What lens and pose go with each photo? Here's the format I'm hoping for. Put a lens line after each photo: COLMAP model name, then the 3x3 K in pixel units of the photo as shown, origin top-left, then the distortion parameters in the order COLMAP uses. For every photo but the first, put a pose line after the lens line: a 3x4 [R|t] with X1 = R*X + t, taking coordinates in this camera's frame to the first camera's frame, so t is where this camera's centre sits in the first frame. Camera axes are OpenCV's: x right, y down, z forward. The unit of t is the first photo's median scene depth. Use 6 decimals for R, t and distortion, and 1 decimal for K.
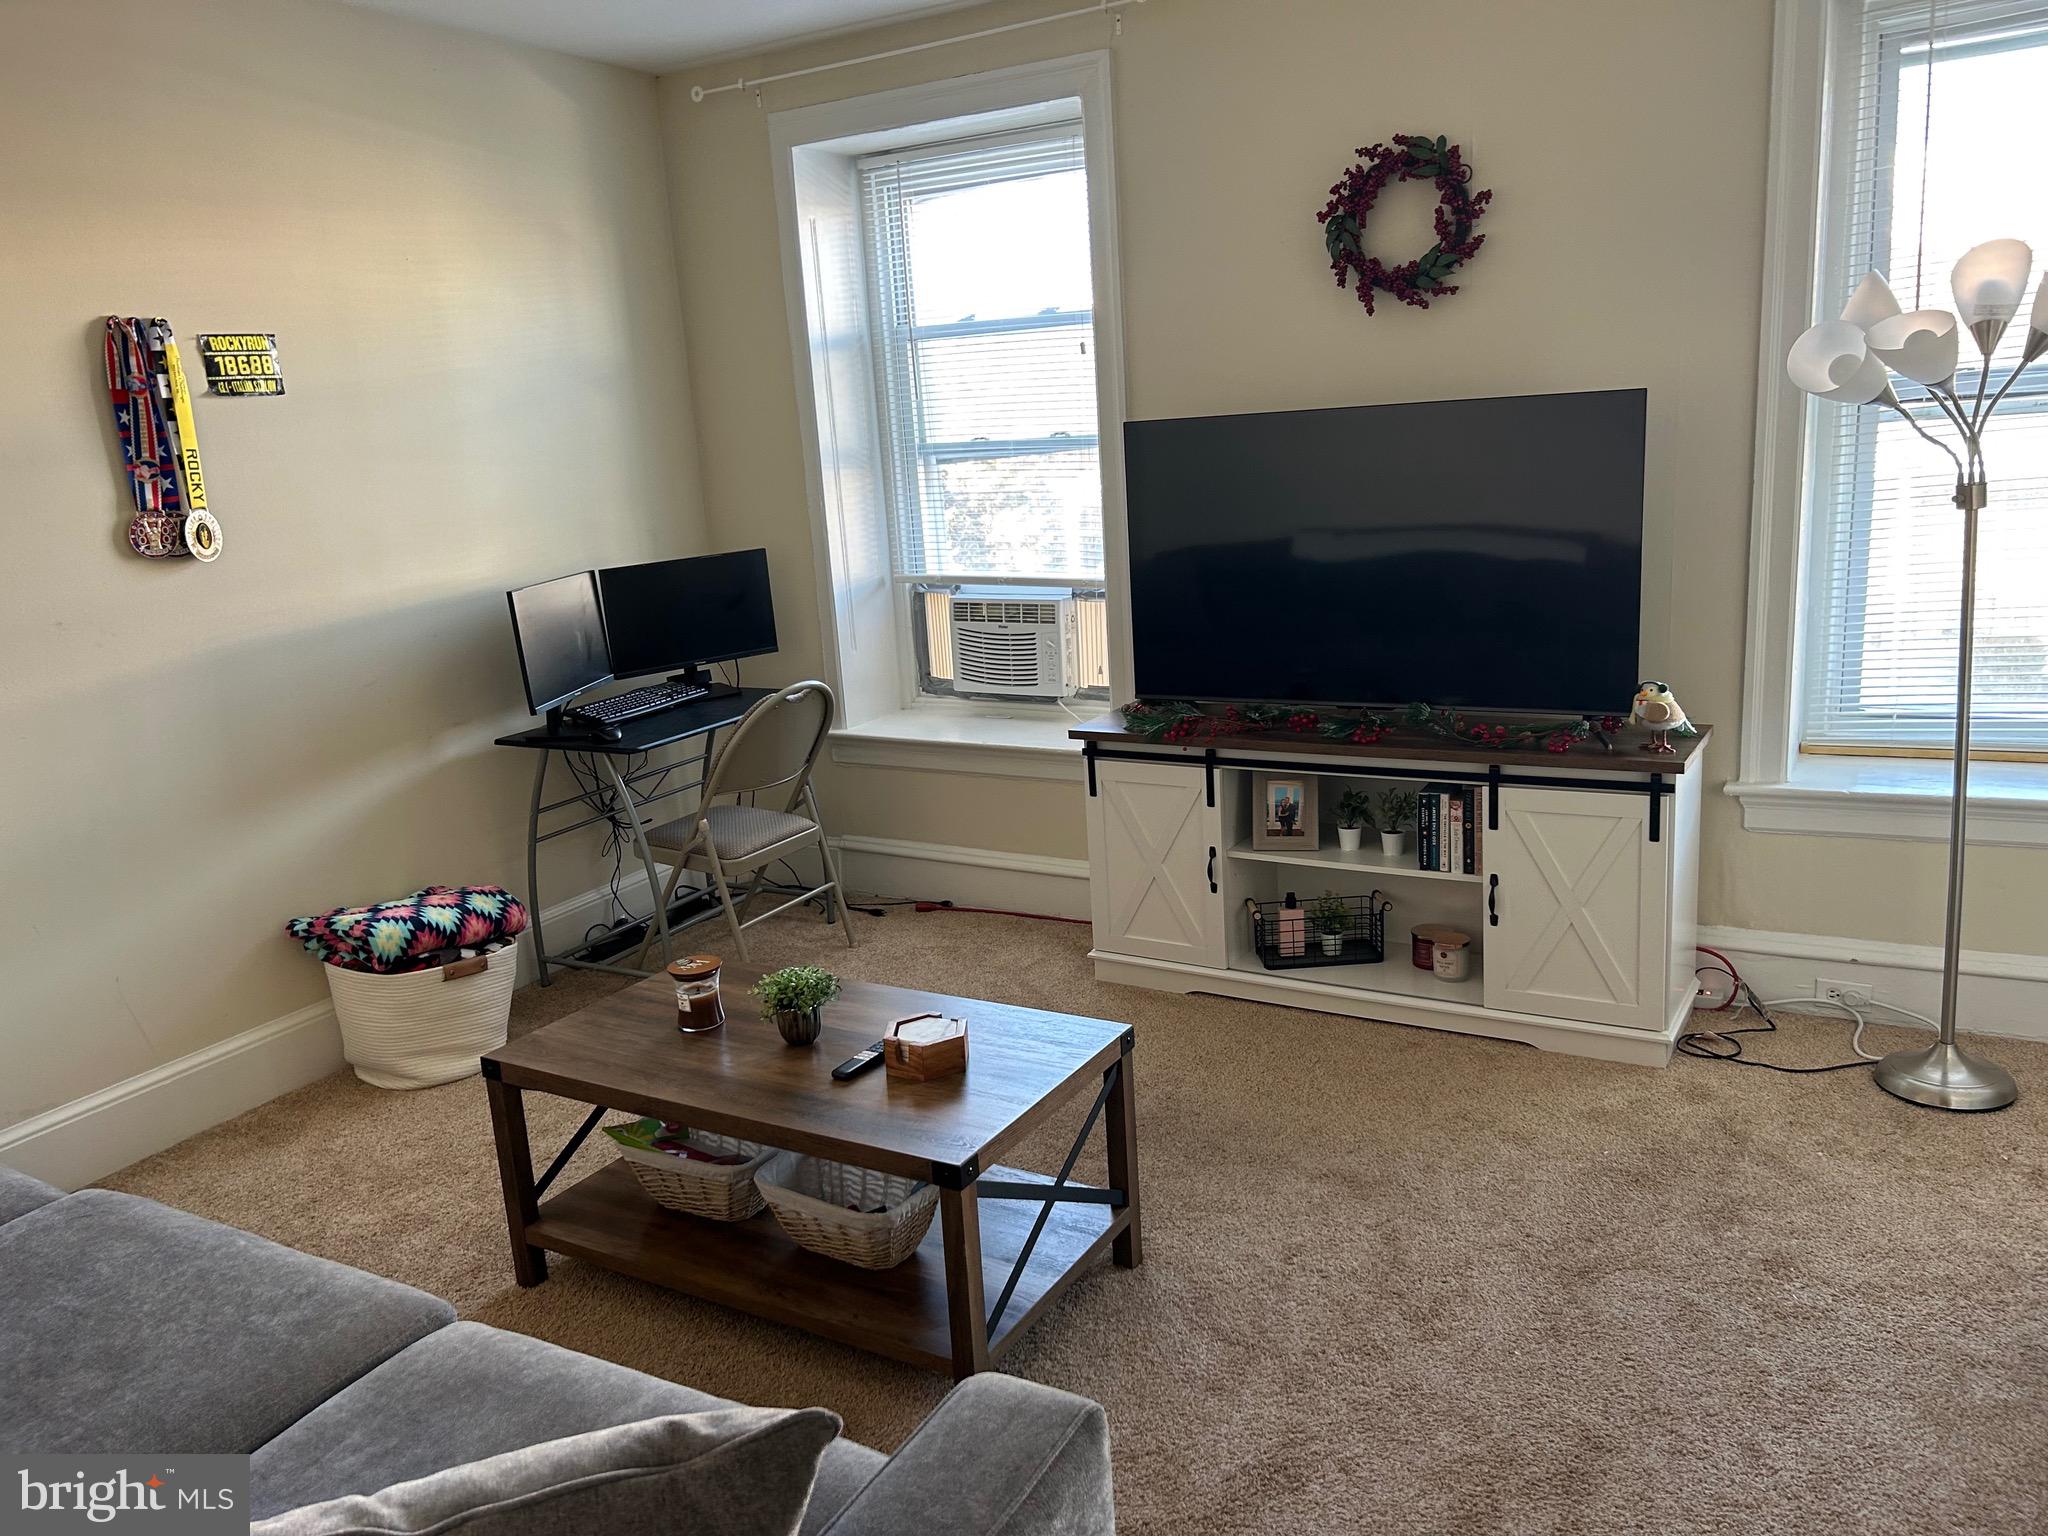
lens RADIAL K [[1544.0, 0, 1028.0], [0, 1544.0, 788.2], [0, 0, 1]] dist [0.050685, -0.051189]
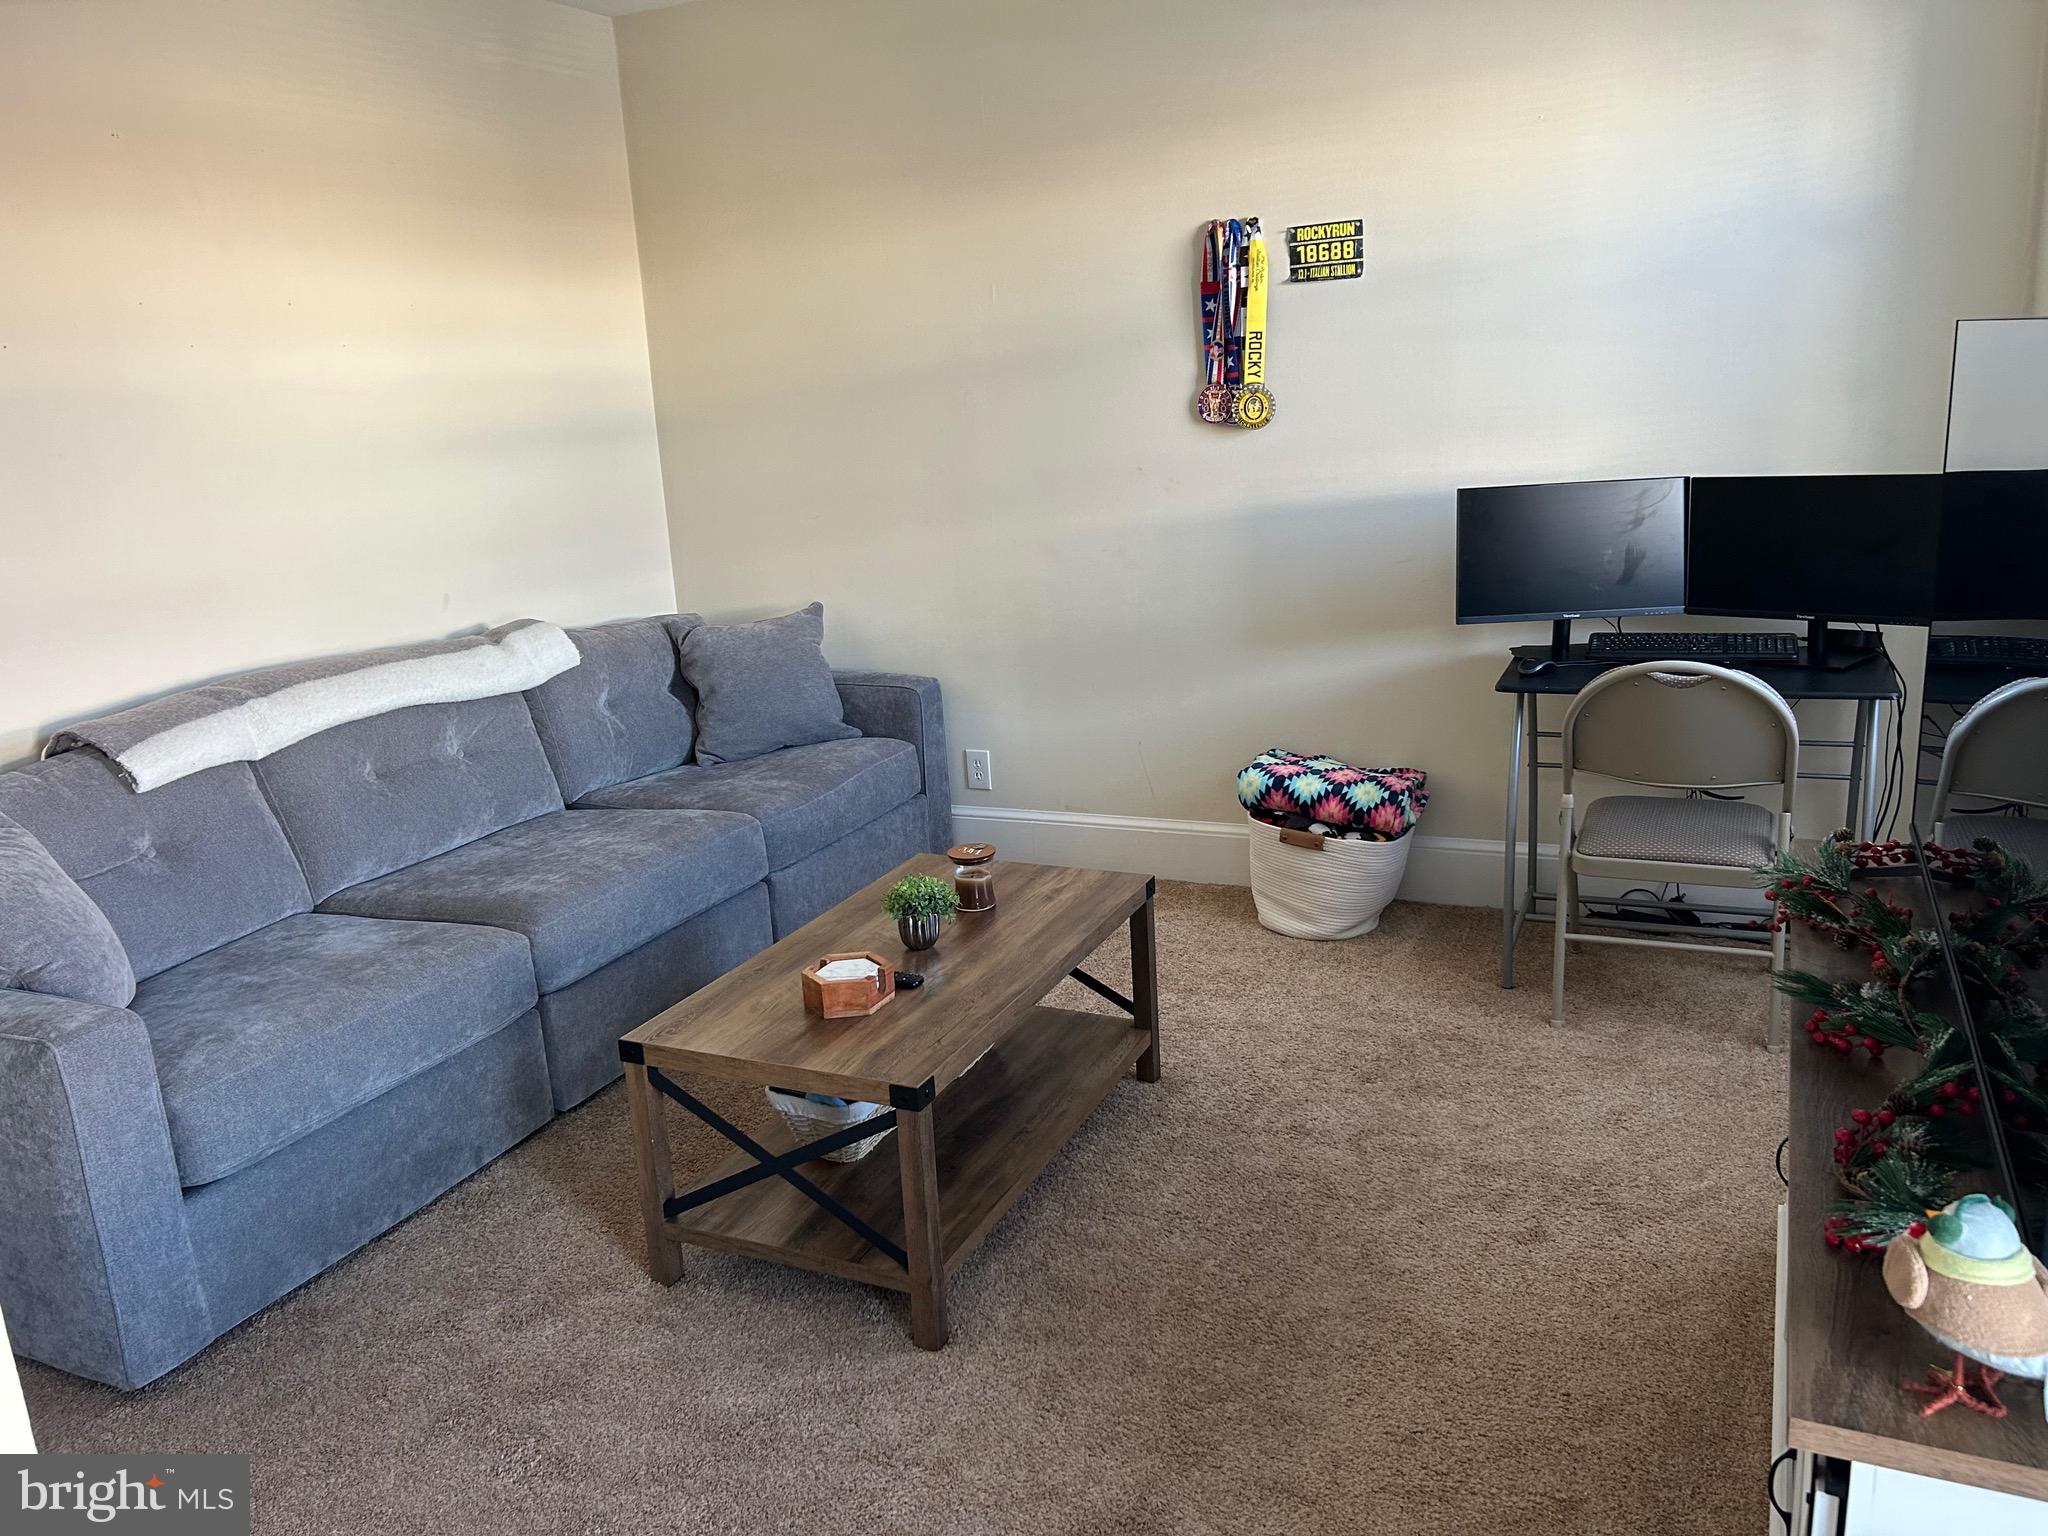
lens RADIAL K [[1538.0, 0, 1020.4], [0, 1538.0, 765.2], [0, 0, 1]] dist [0.046695, -0.053922]
pose [[0.095663, 0.300962, -0.948826, 0.623502], [-0.183721, 0.942160, 0.280324, -0.198405], [0.978312, 0.147502, 0.145423, 0.691909]]
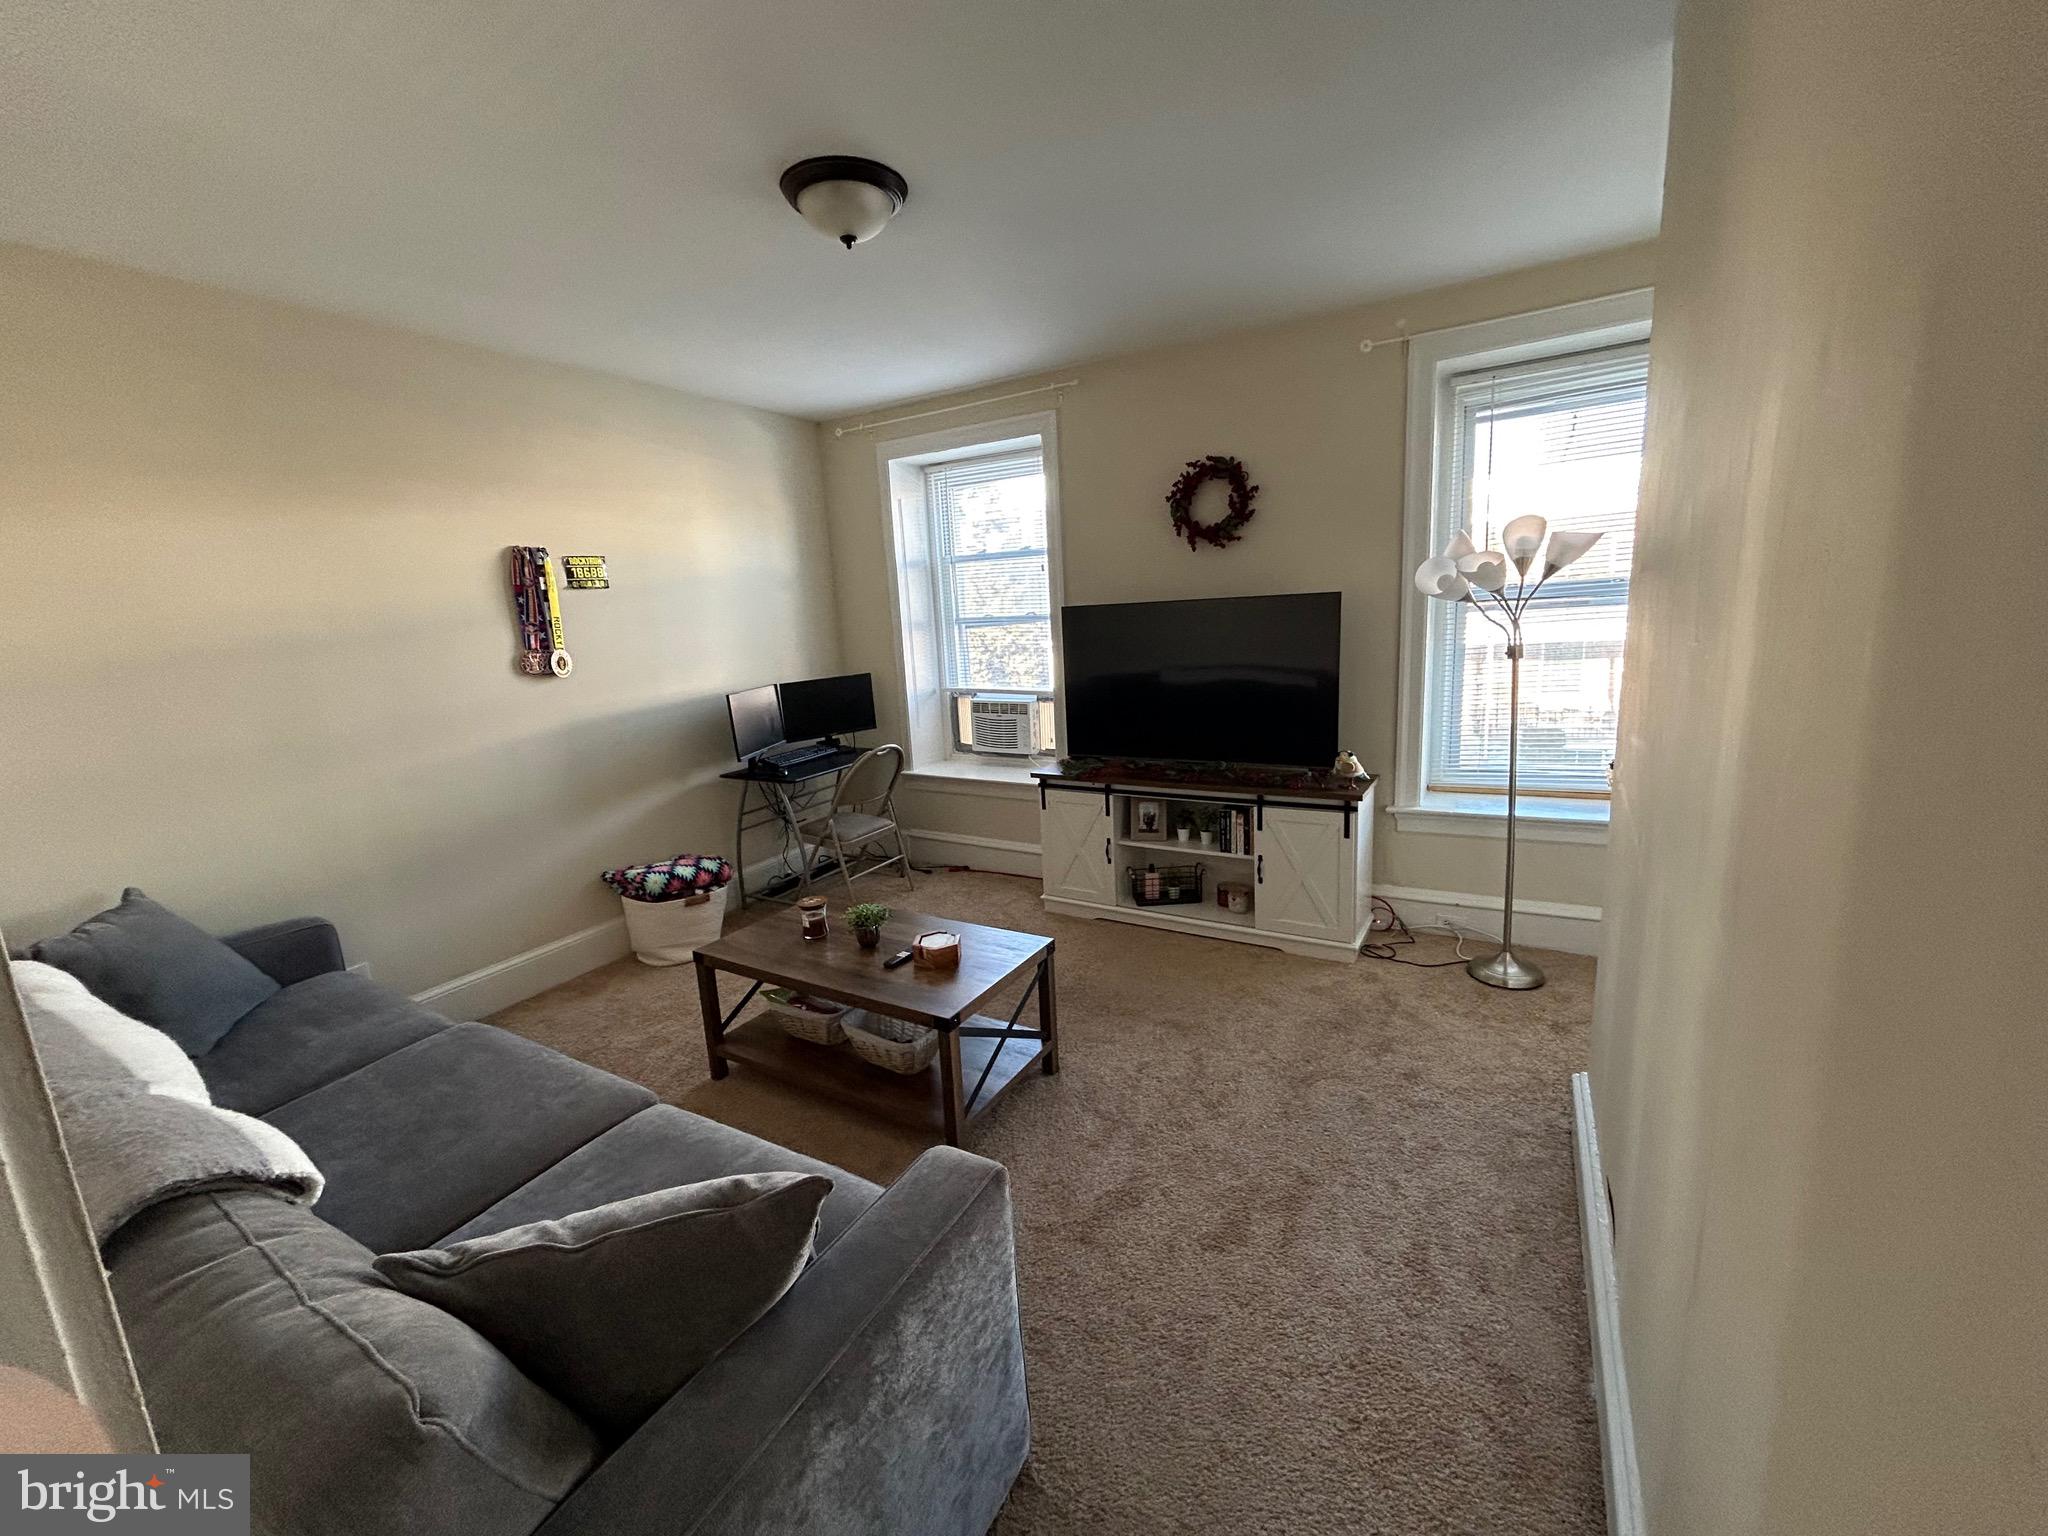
lens RADIAL K [[827.1, 0, 1025.7], [0, 827.1, 769.8], [0, 0, 1]] dist [-0.002927, -0.000214]
pose [[0.999928, 0.011230, -0.004294, 0.027607], [-0.011394, 0.999122, -0.040309, -0.002135], [0.003838, 0.040355, 0.999178, 0.026639]]
